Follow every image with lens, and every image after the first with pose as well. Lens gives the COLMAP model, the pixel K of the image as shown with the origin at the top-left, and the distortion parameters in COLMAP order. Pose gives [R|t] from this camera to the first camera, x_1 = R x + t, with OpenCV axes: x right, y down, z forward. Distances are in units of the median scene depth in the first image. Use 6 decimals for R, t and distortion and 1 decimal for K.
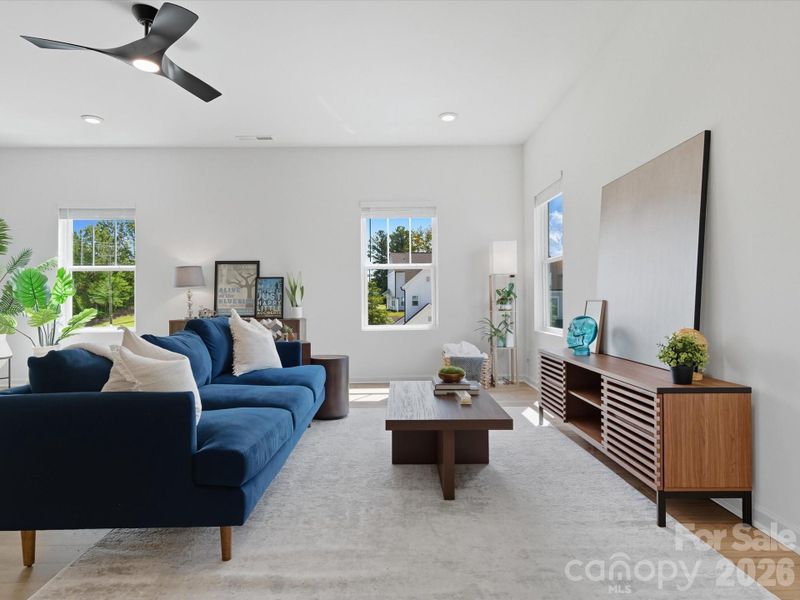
lens RADIAL K [[492.7, 0, 400.0], [0, 492.7, 300.0], [0, 0, 1]] dist [0.003424, 0.000162]
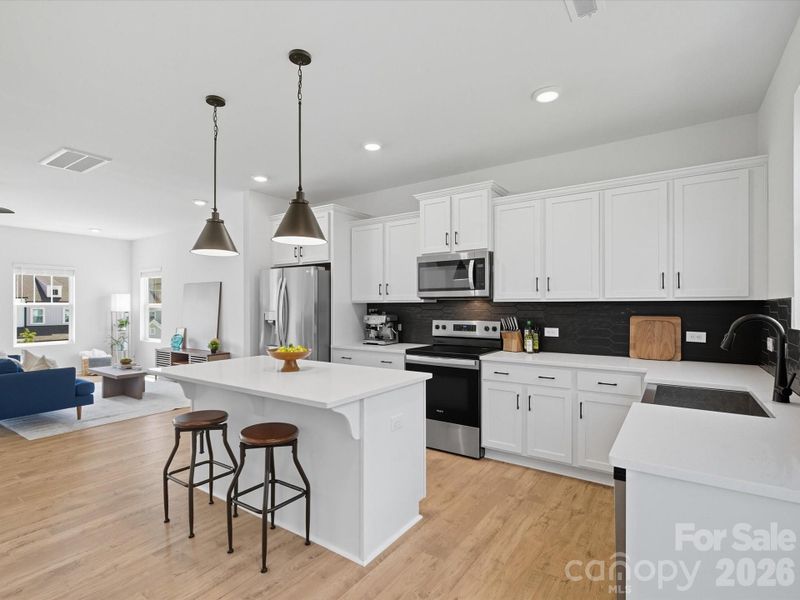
lens RADIAL K [[404.0, 0, 397.6], [0, 404.0, 302.1], [0, 0, 1]] dist [0.000447, -0.000920]
pose [[0.572369, 0.018264, 0.819792, -0.729934], [-0.006653, 0.999822, -0.017629, -0.110721], [-0.819969, 0.004636, 0.572389, -1.208884]]
